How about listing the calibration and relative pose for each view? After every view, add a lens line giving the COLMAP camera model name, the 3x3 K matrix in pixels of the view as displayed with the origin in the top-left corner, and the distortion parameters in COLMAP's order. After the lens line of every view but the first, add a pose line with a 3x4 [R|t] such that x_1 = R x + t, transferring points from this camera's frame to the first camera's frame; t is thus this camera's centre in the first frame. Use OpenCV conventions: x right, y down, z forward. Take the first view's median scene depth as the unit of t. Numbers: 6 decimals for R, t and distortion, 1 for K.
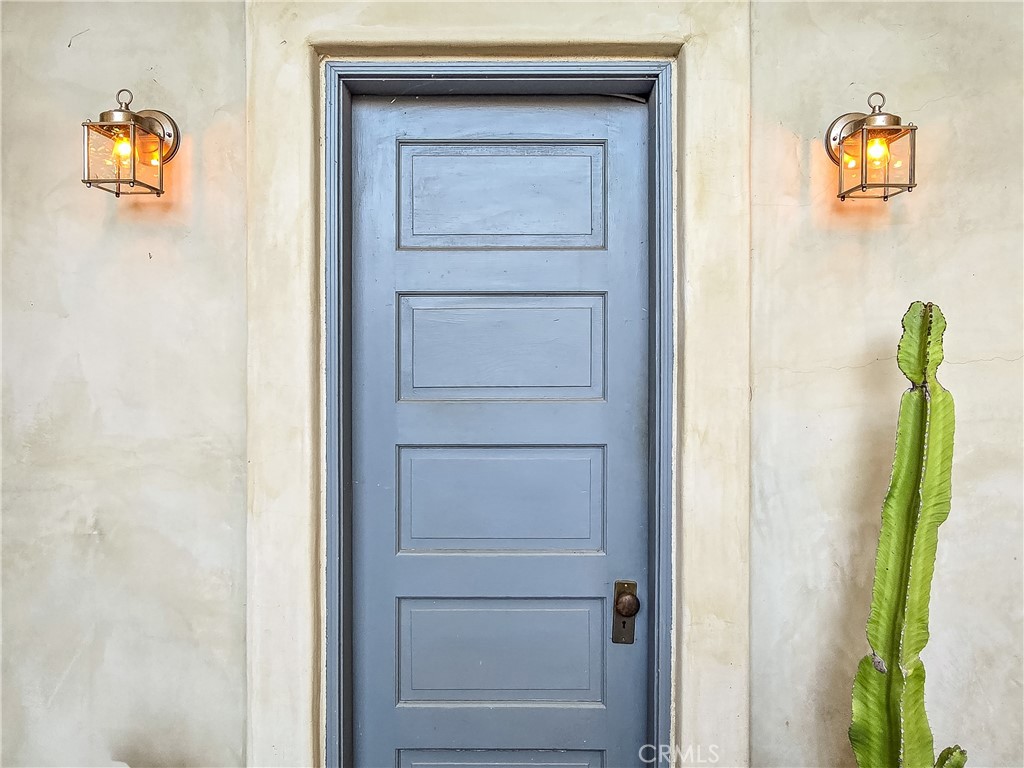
lens RADIAL K [[715.6, 0, 513.8], [0, 715.6, 388.3], [0, 0, 1]] dist [-0.013154, -0.006053]
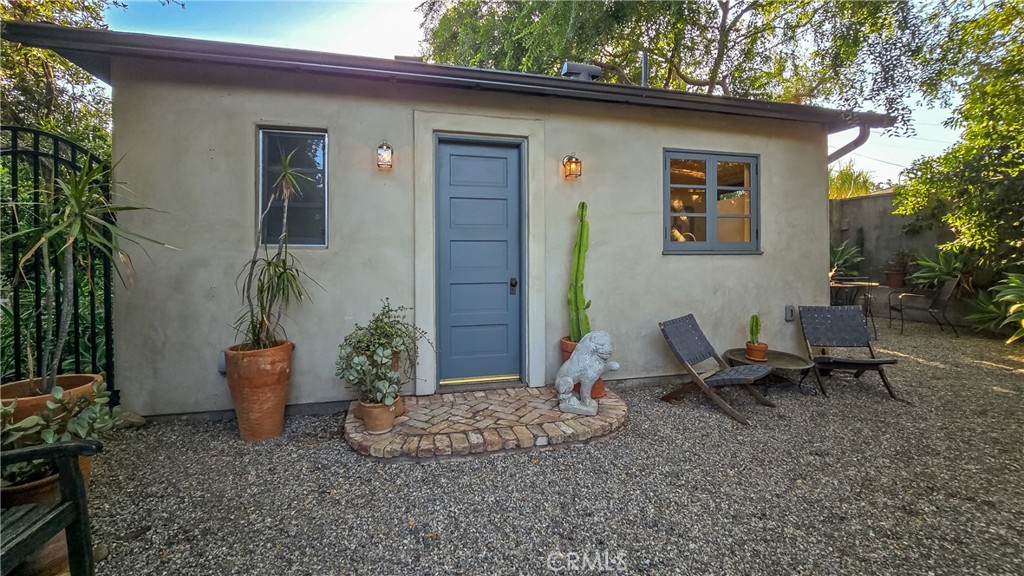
lens RADIAL K [[436.0, 0, 512.2], [0, 436.0, 278.9], [0, 0, 1]] dist [-0.014096, 0.000062]
pose [[0.972524, -0.009567, 0.232607, -0.413298], [0.007589, 0.999927, 0.009398, 0.283123], [-0.232680, -0.007375, 0.972525, -1.318797]]
